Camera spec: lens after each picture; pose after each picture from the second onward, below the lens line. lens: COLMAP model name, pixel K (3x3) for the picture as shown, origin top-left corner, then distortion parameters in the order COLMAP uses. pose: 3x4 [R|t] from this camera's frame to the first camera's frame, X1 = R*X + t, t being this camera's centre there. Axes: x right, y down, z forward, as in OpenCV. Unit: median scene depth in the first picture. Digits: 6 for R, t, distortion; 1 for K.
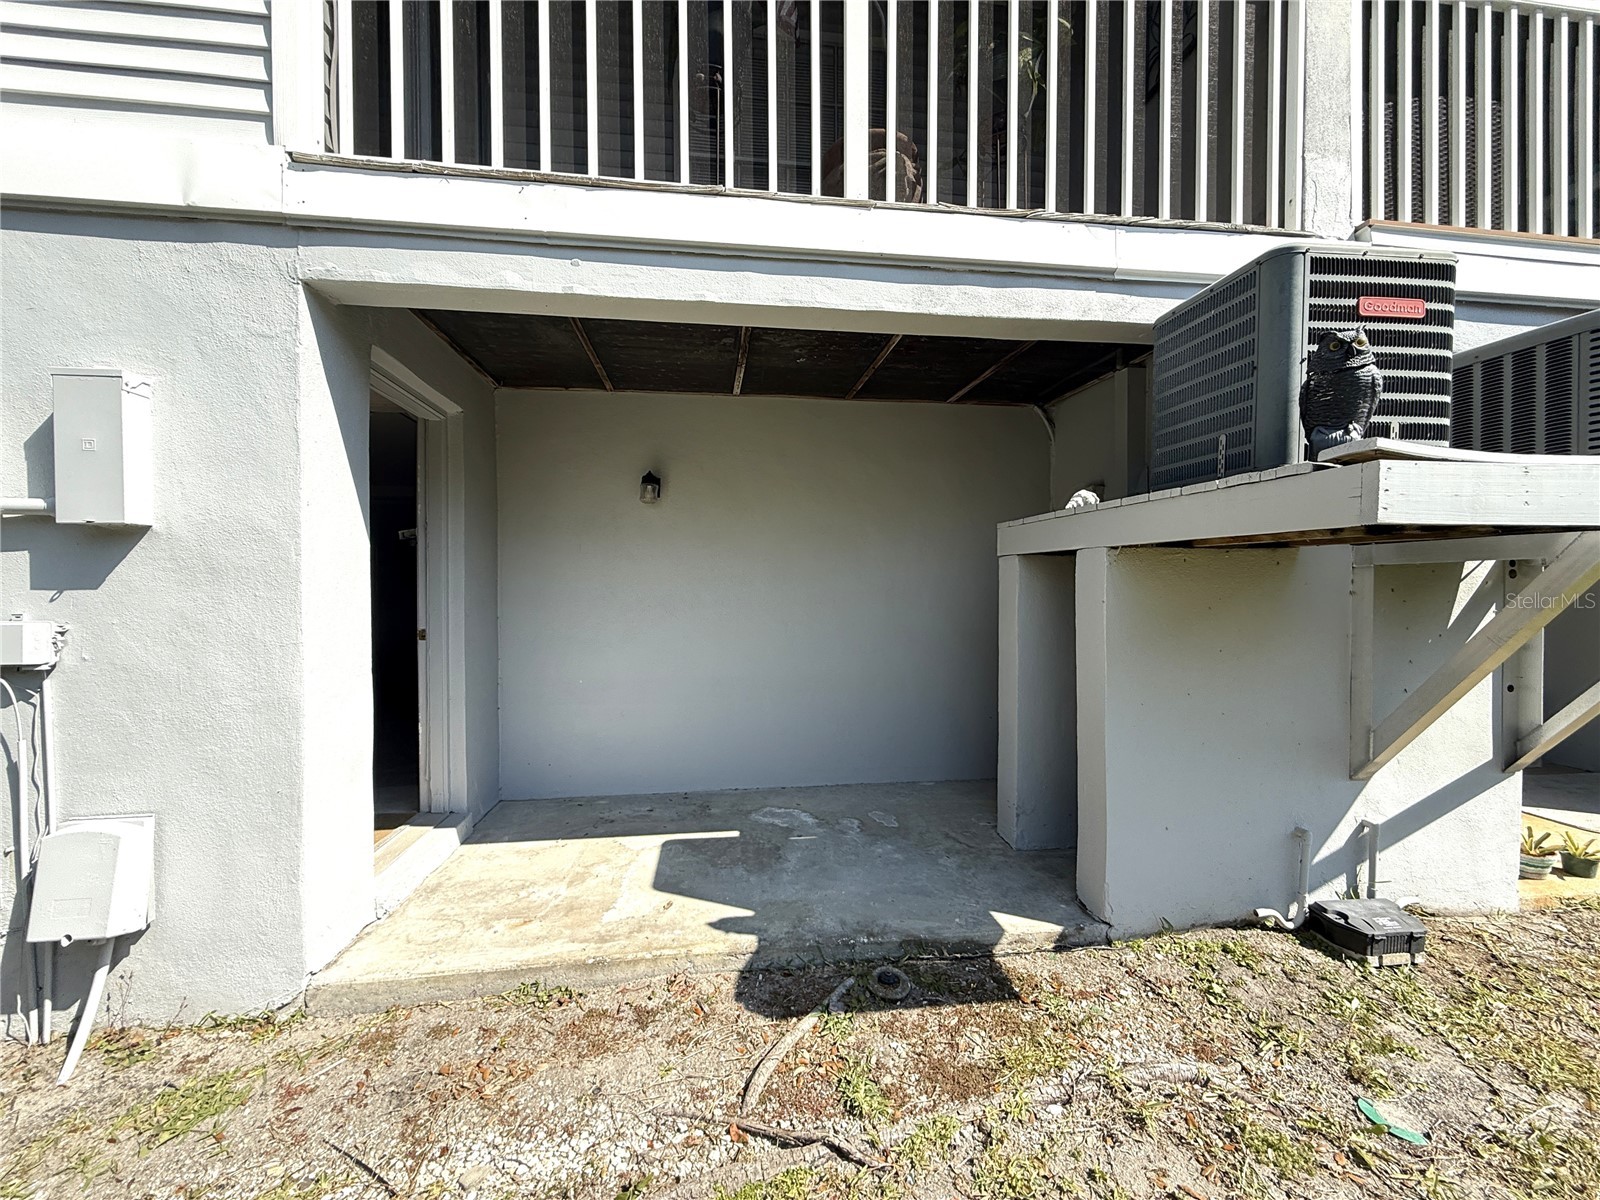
lens RADIAL K [[640.5, 0, 790.3], [0, 640.5, 597.1], [0, 0, 1]] dist [0.001580, 0.000163]
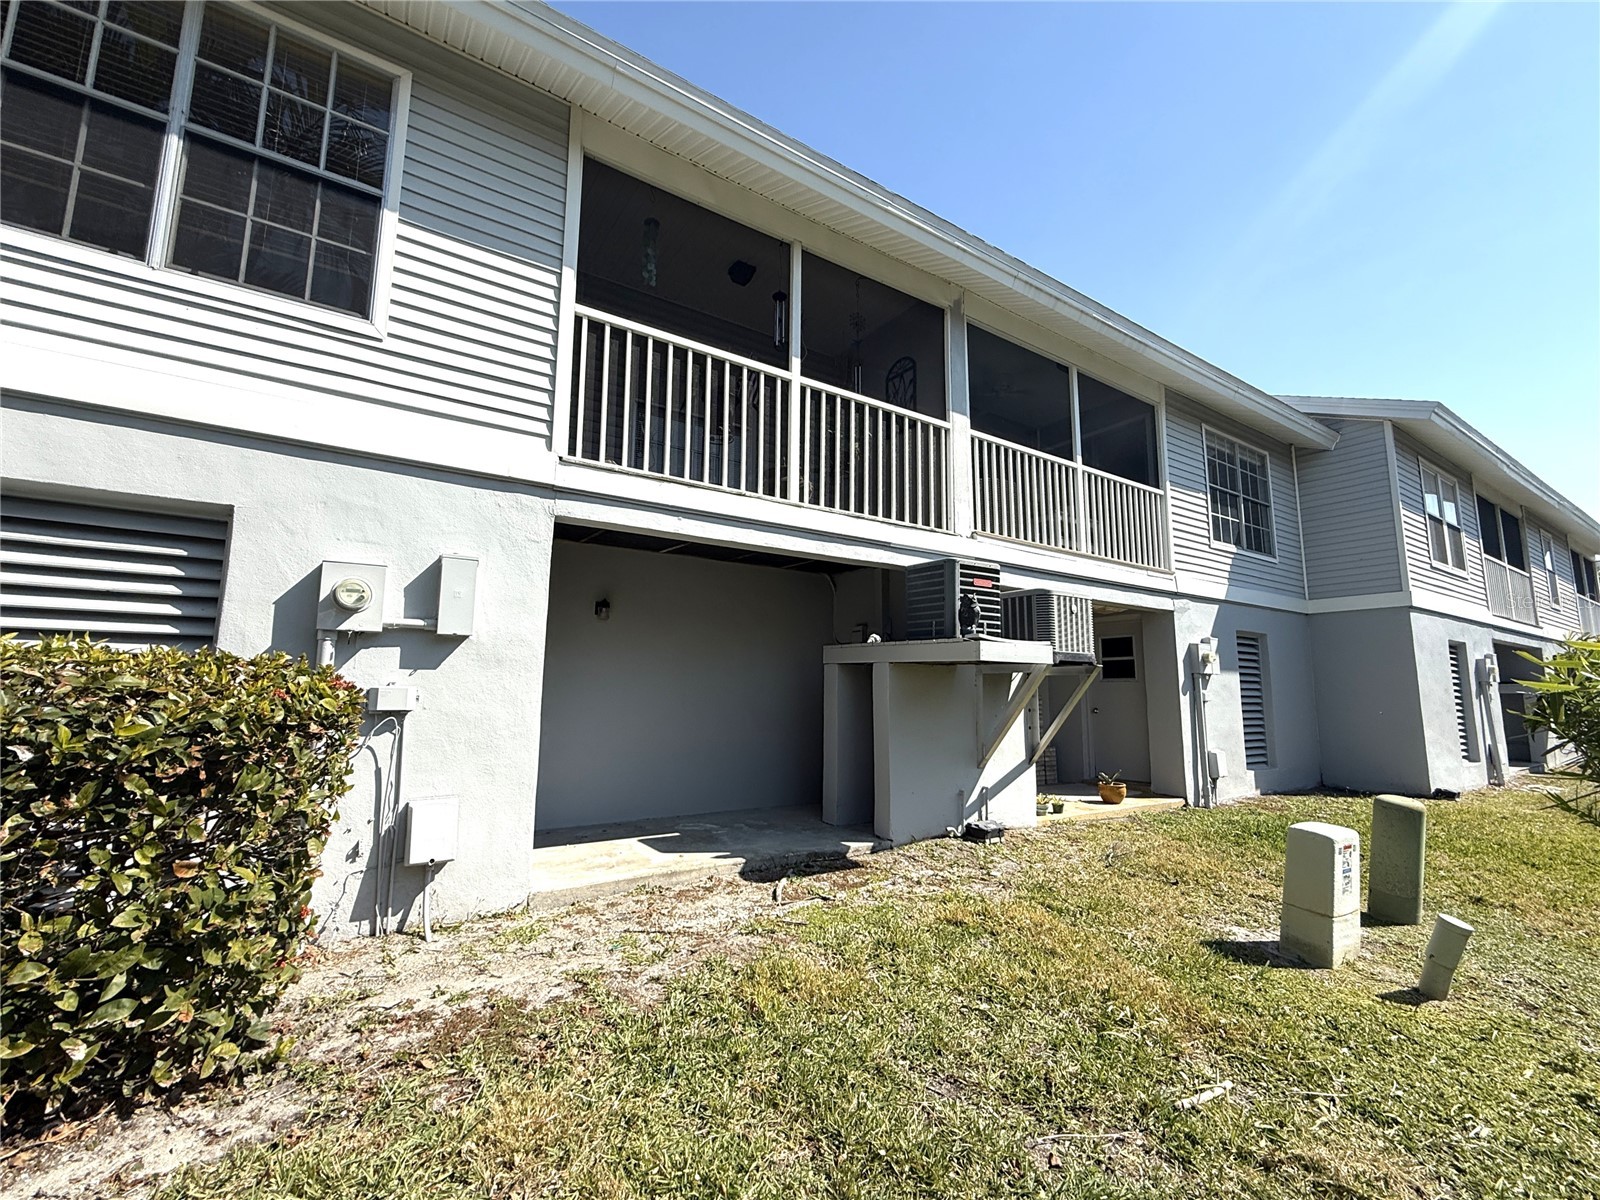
lens RADIAL K [[640.5, 0, 797.5], [0, 640.5, 601.4], [0, 0, 1]] dist [0.001580, 0.000163]
pose [[0.901752, 0.072233, 0.426176, -0.815188], [-0.008248, 0.988634, -0.150113, 0.052928], [-0.432176, 0.131850, 0.892098, -0.944005]]
